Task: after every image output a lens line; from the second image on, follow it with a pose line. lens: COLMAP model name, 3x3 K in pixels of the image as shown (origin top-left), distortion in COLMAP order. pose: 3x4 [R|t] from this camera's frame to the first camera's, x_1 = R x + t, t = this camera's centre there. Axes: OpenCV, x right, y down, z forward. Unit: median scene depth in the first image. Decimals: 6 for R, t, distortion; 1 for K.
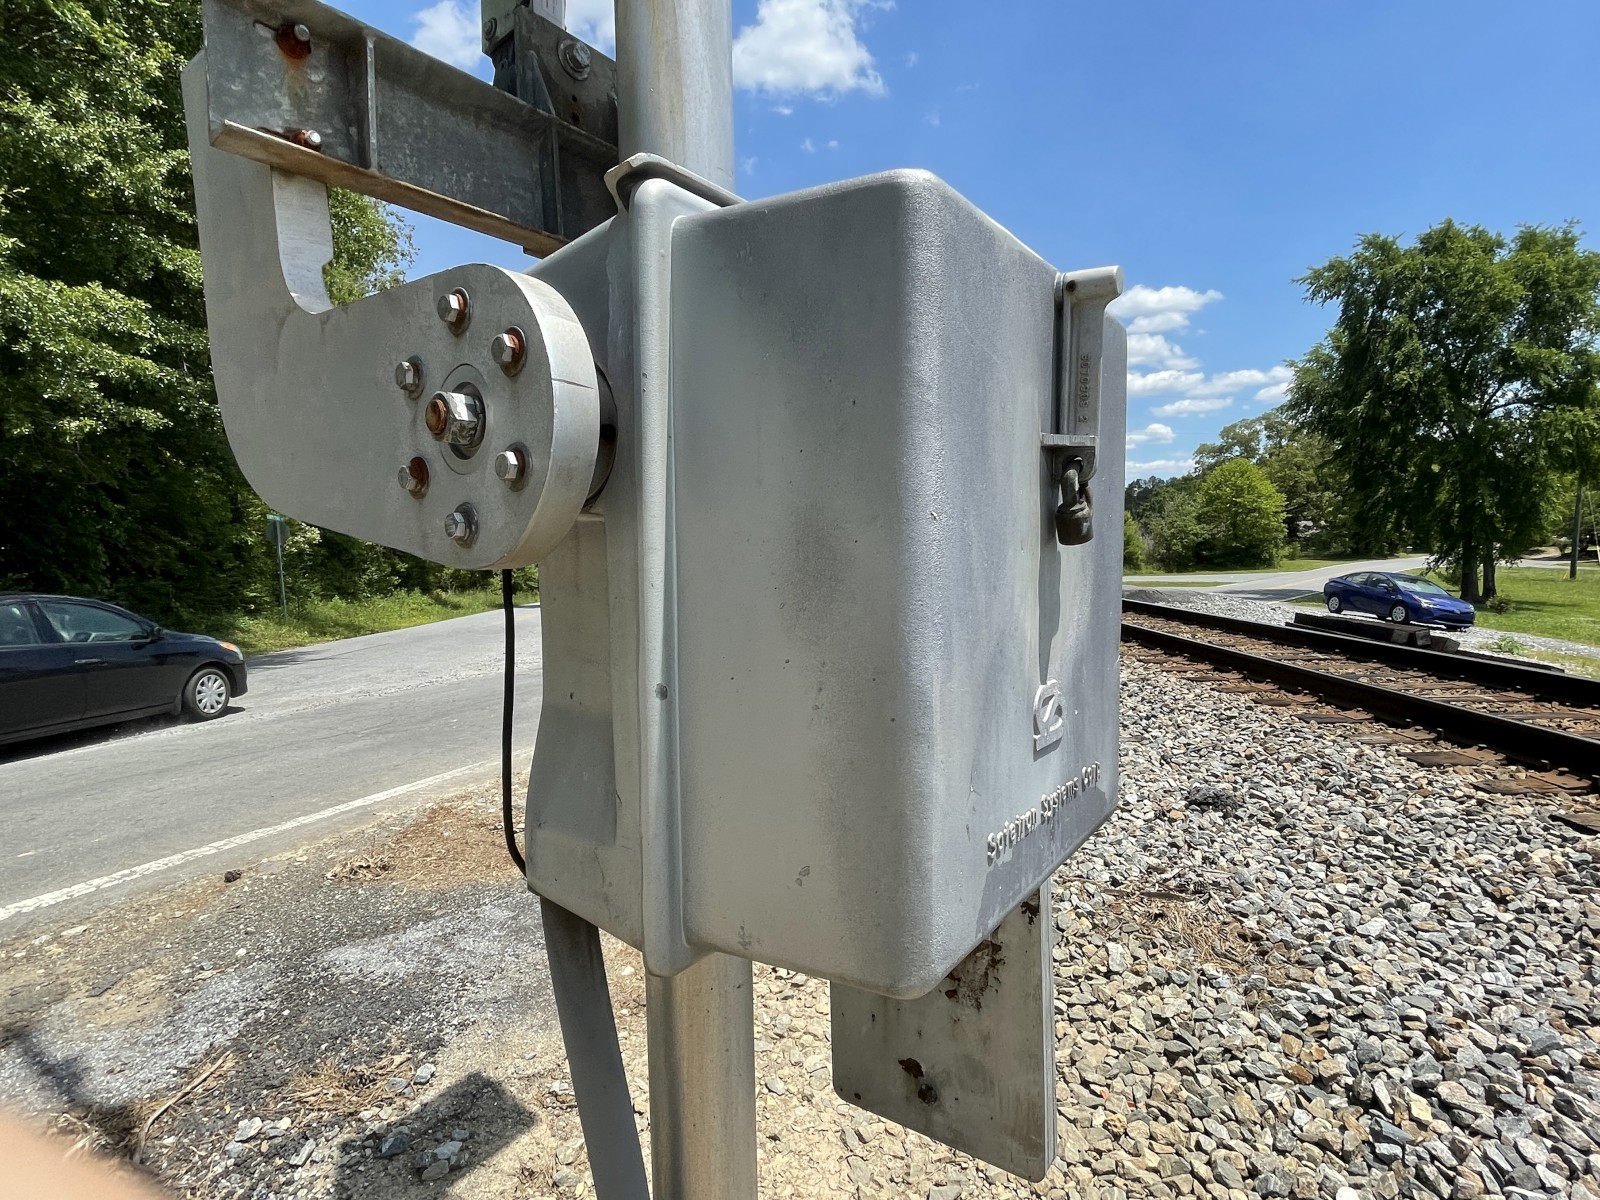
lens RADIAL K [[800.4, 0, 801.5], [0, 800.4, 589.0], [0, 0, 1]] dist [-0.003882, 0.001667]
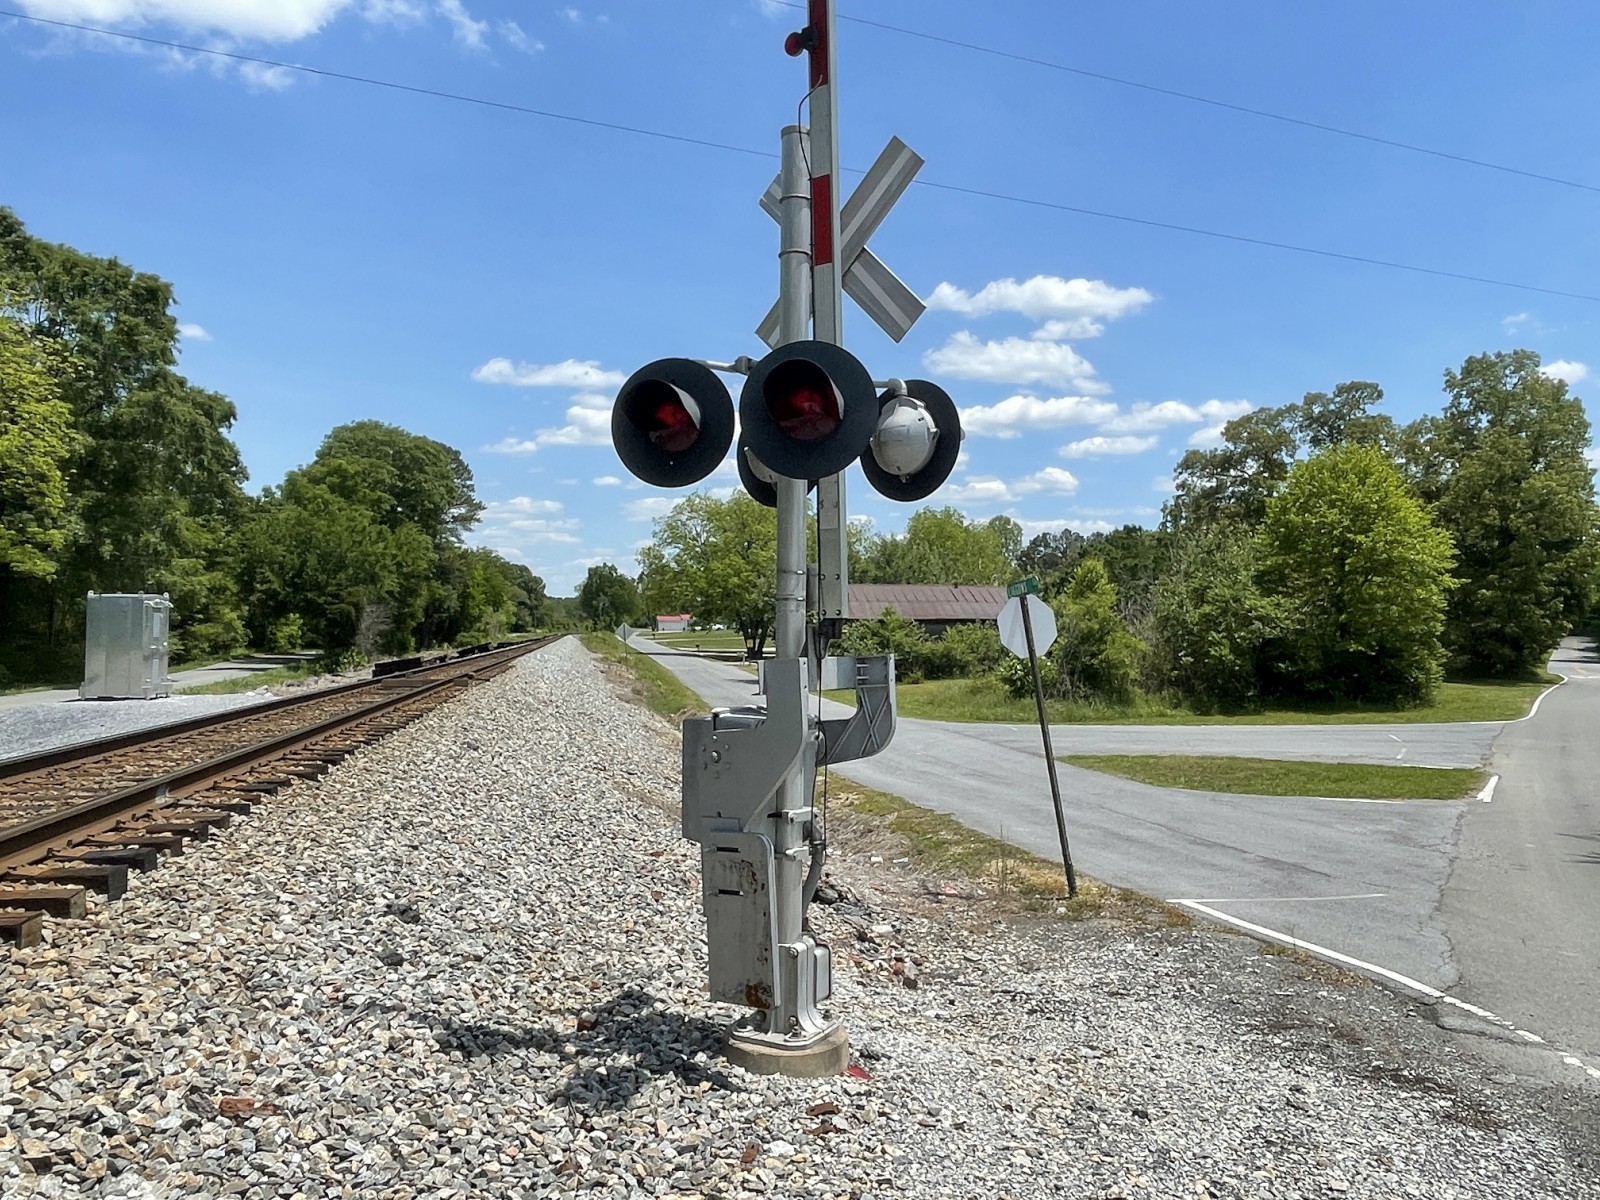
lens RADIAL K [[1217.7, 0, 812.5], [0, 1217.7, 653.5], [0, 0, 1]] dist [-0.001840, 0.005411]
pose [[0.975851, 0.022633, 0.217261, 0.140077], [-0.015186, 0.999241, -0.035884, -0.025991], [-0.217908, 0.031718, 0.975454, 0.455465]]
